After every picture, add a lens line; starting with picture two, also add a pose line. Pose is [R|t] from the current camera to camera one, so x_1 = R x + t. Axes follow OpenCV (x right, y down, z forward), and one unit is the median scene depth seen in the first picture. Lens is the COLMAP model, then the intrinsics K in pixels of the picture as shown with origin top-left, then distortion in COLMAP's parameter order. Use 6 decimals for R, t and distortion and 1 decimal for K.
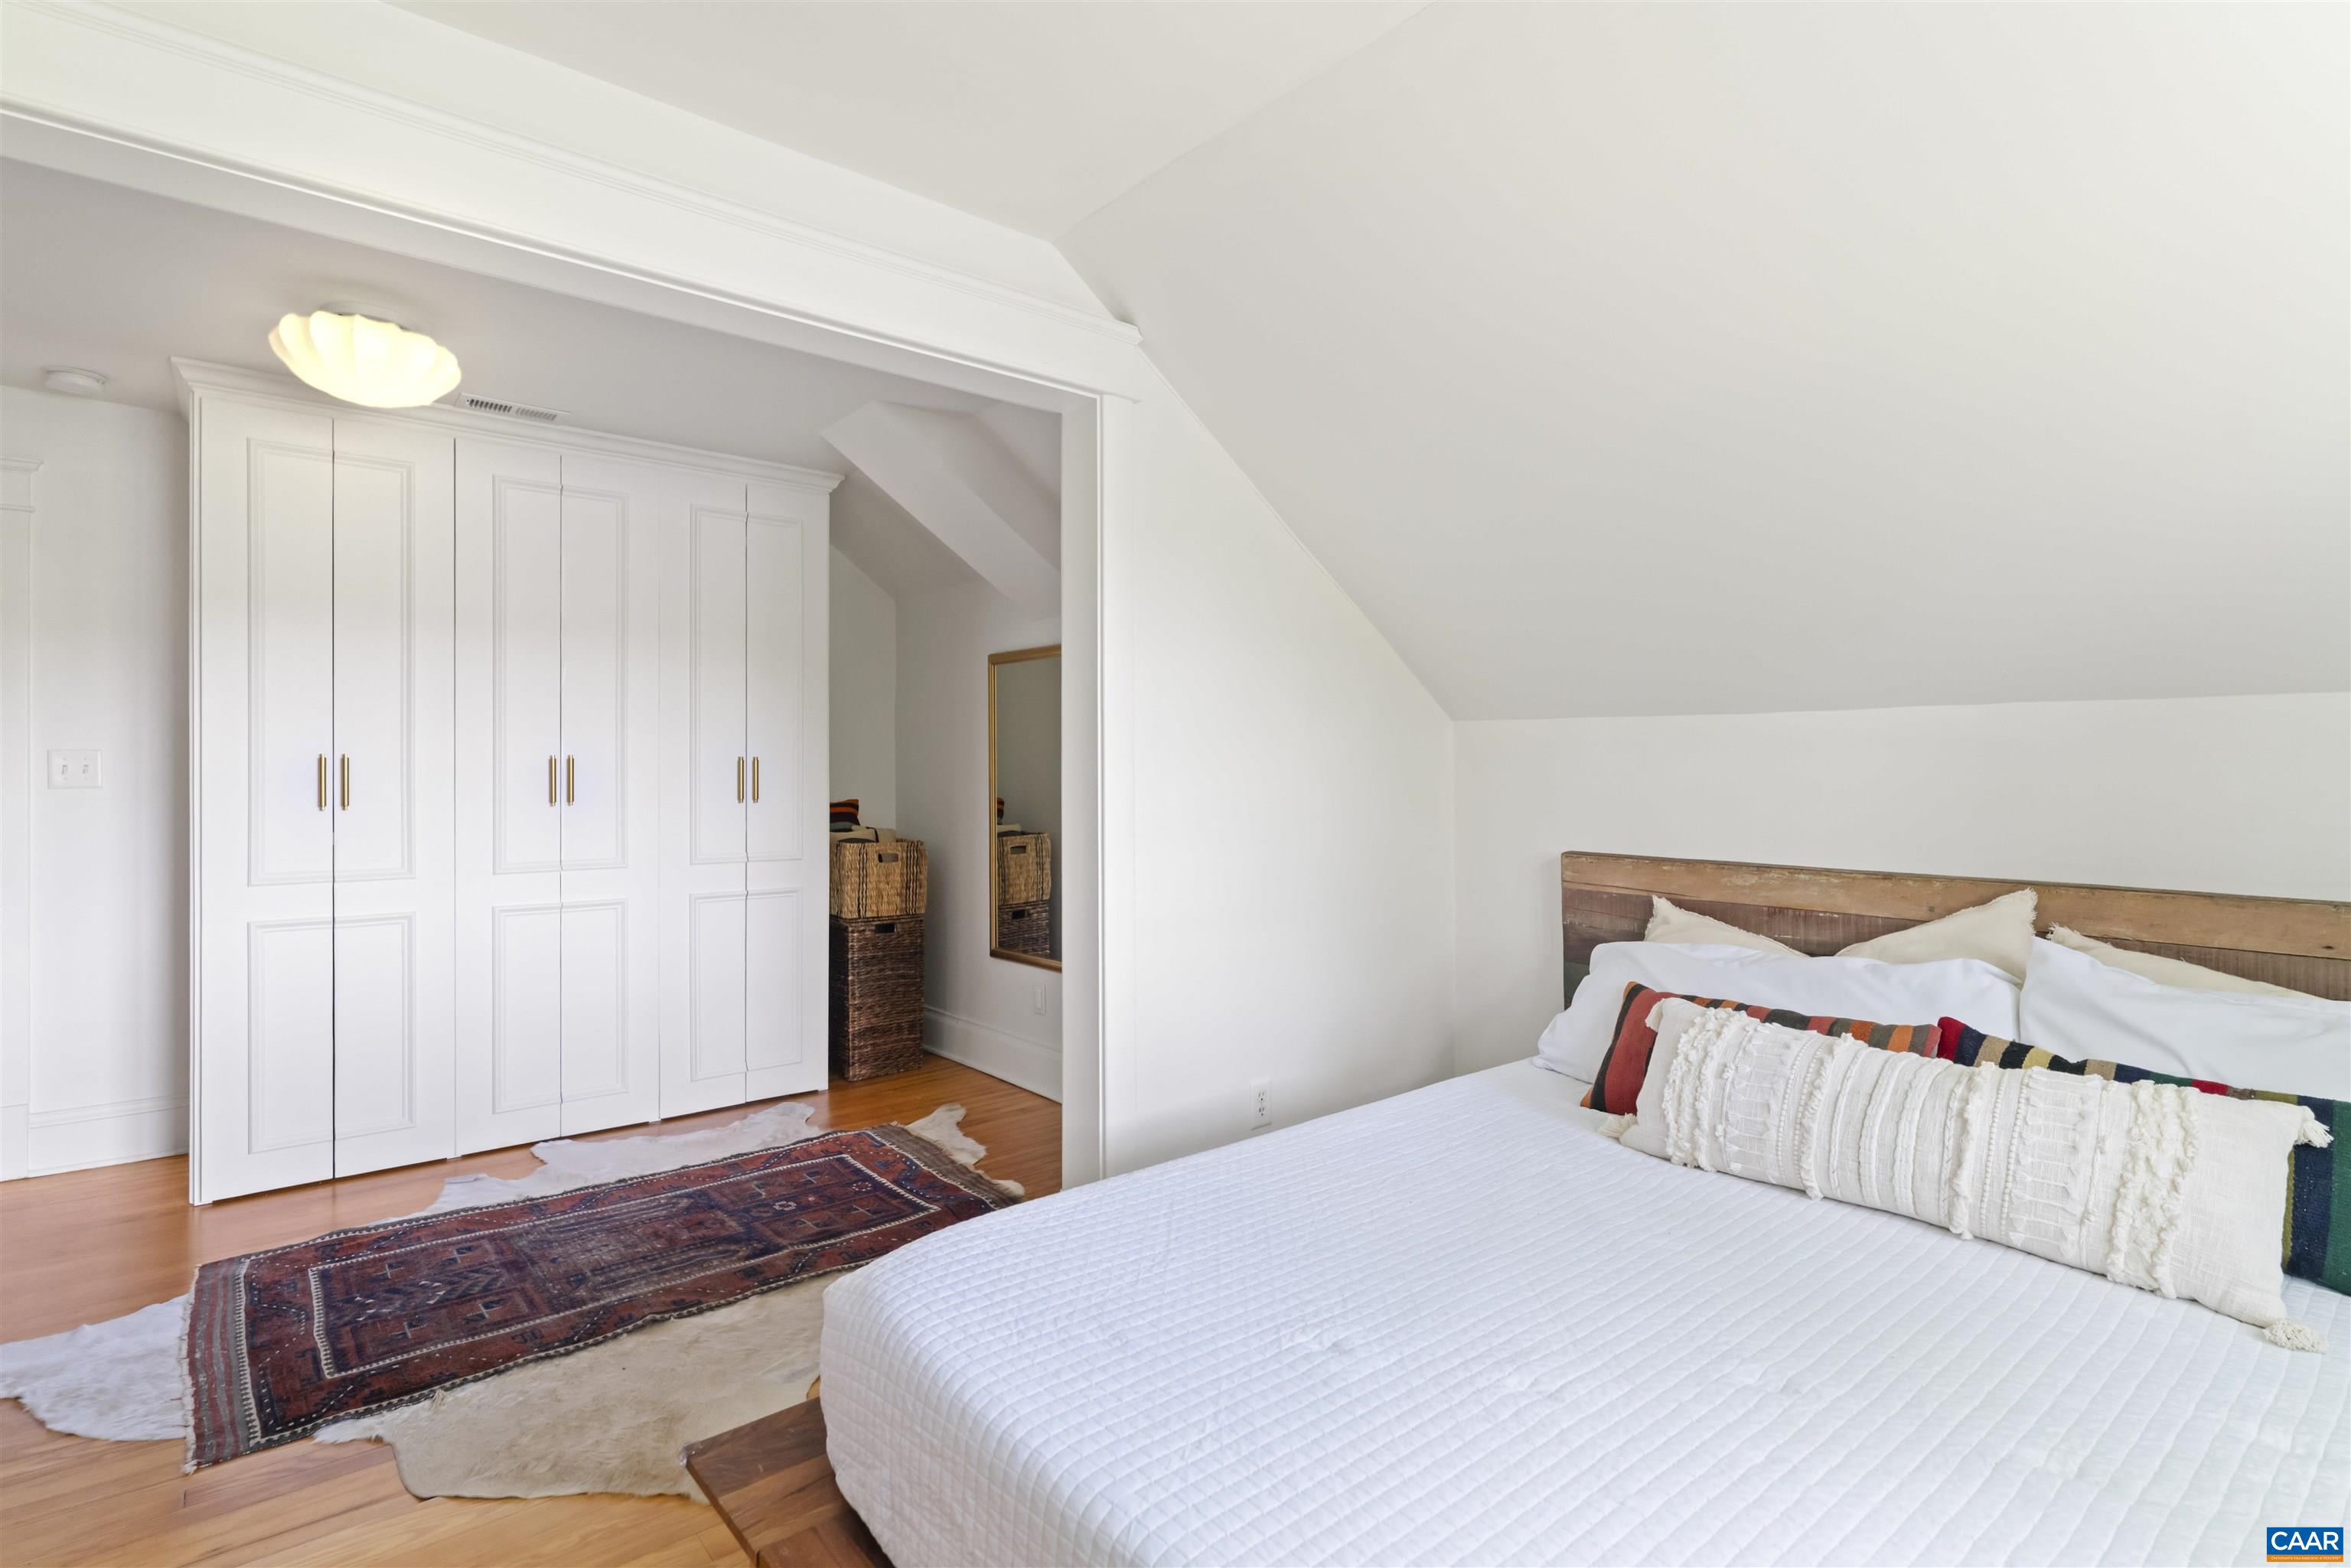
lens RADIAL K [[1175.4, 0, 1164.7], [0, 1175.4, 777.0], [0, 0, 1]] dist [-0.024282, -0.000328]
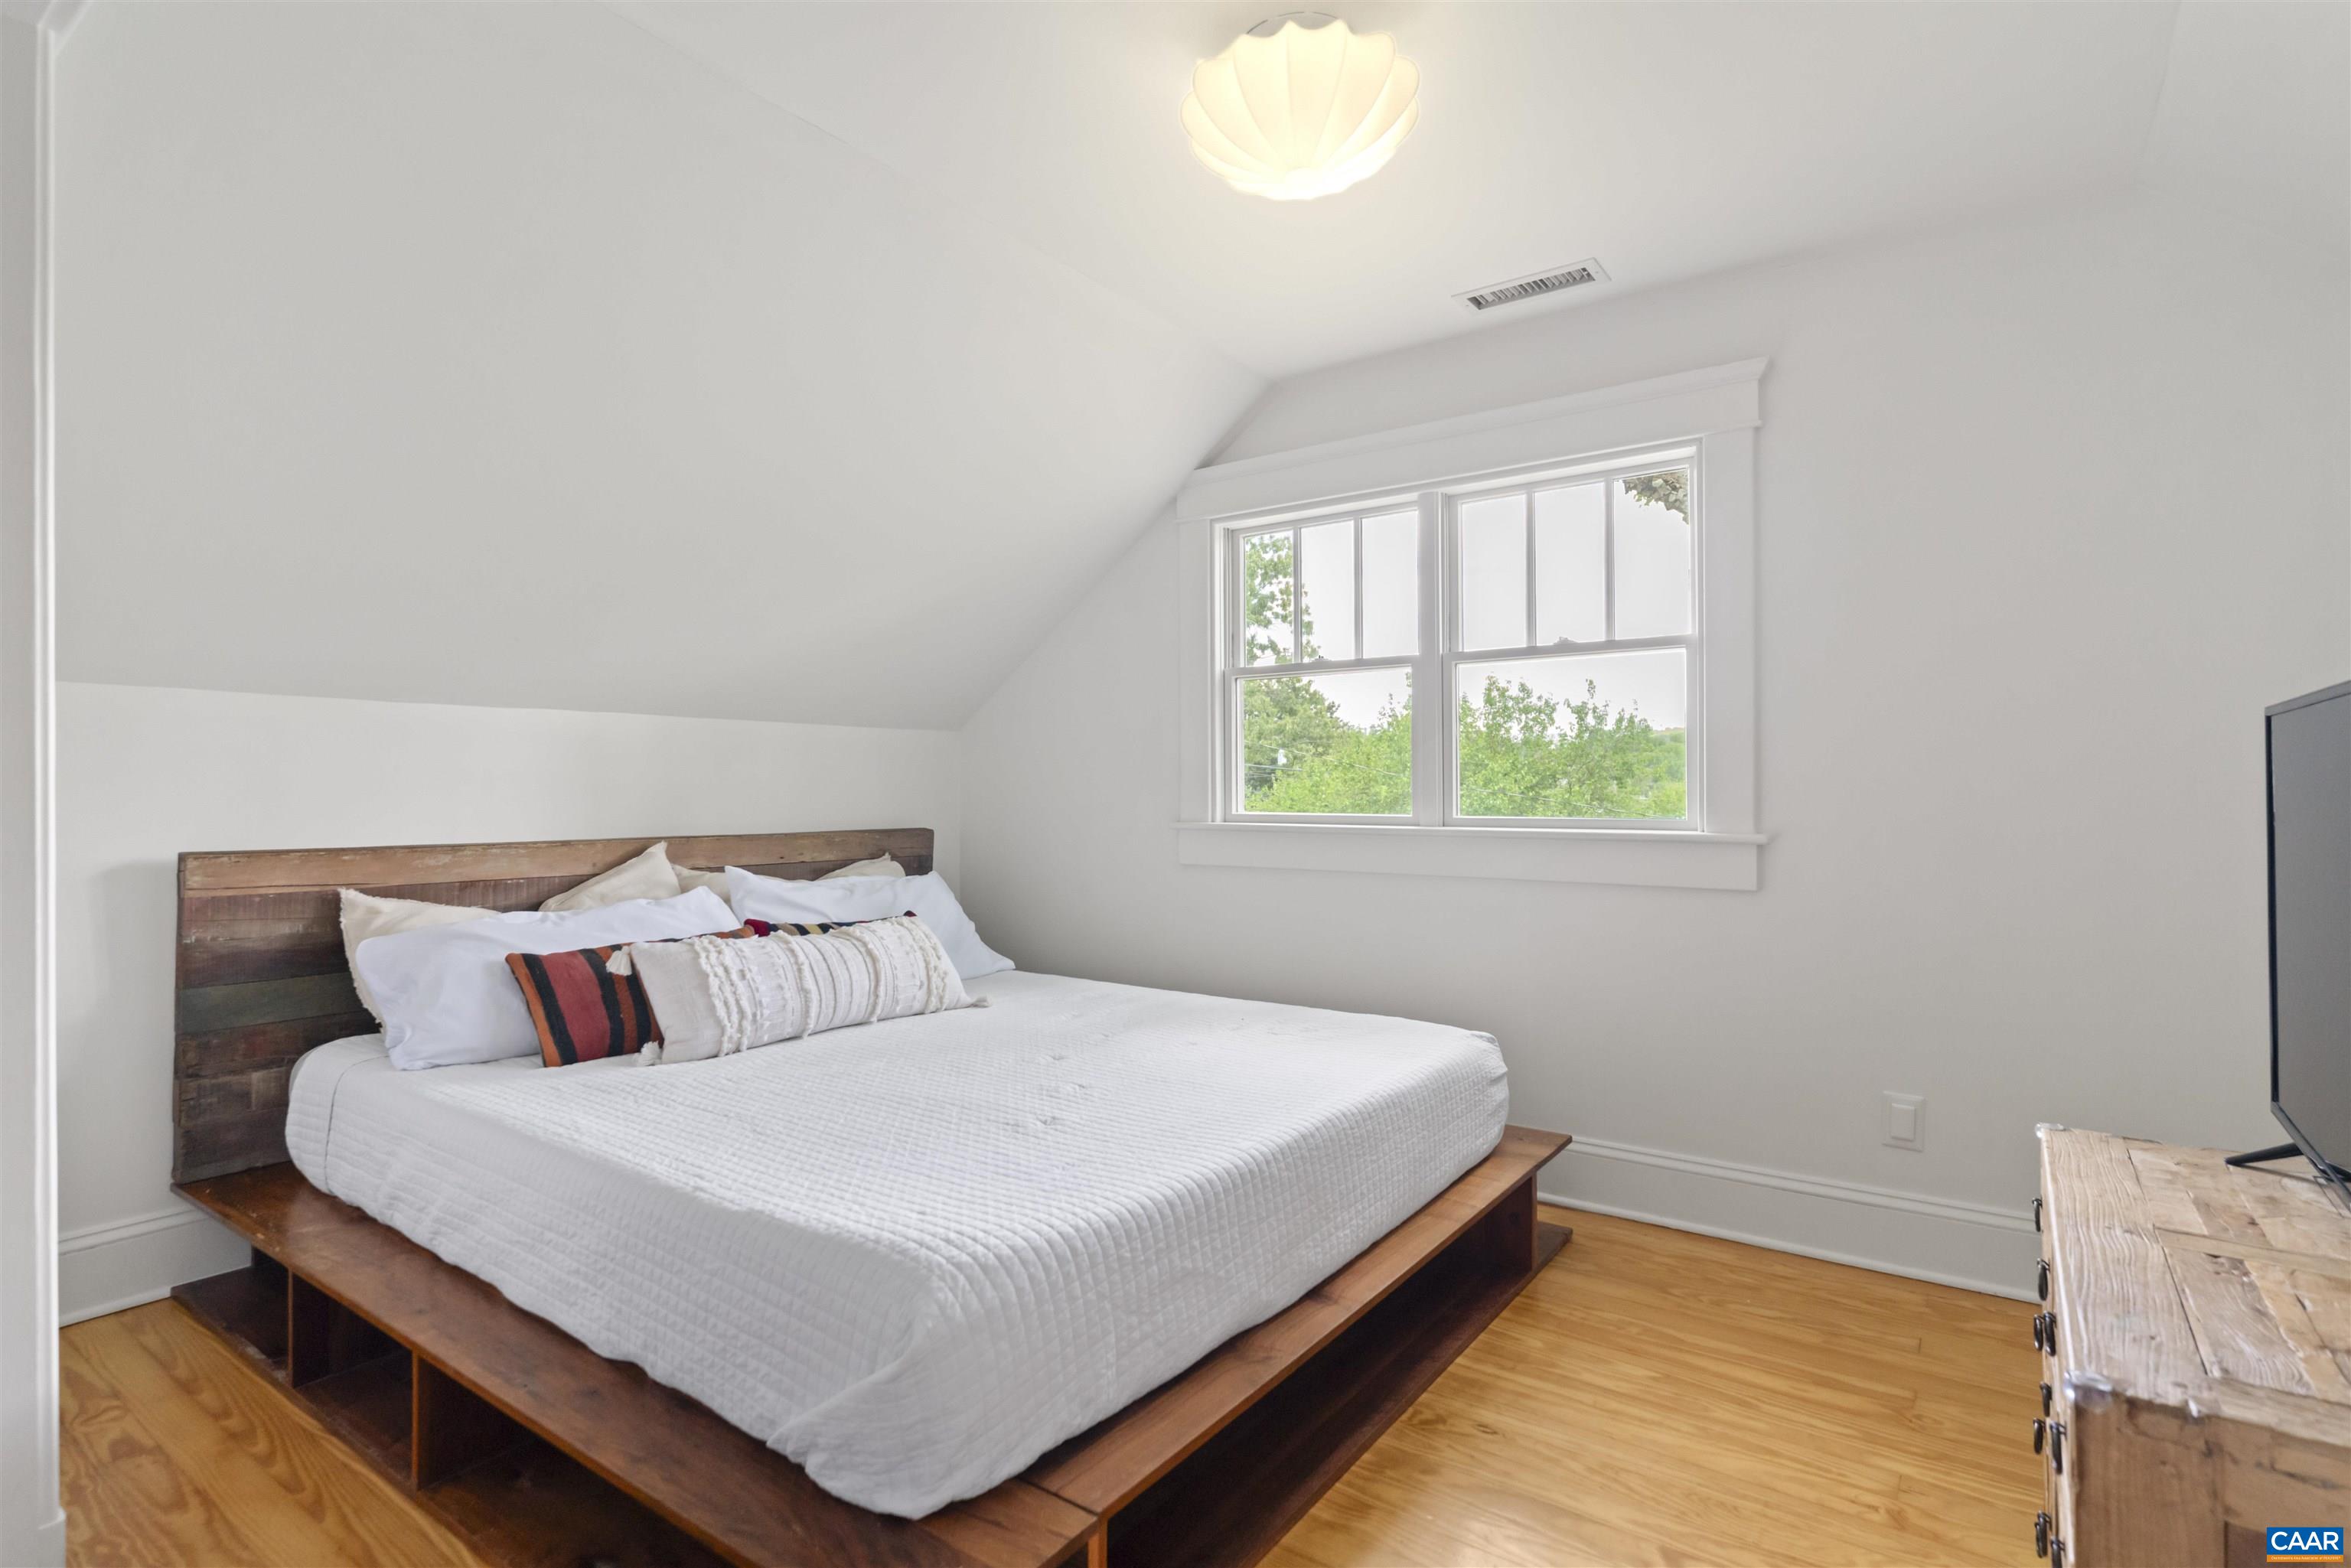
lens RADIAL K [[1175.4, 0, 1161.1], [0, 1175.4, 780.2], [0, 0, 1]] dist [-0.024282, -0.000328]
pose [[-0.260255, 0.006117, 0.965521, -0.770557], [0.009641, 0.999947, -0.003736, 0.027816], [-0.965492, 0.008337, -0.260300, 0.700277]]
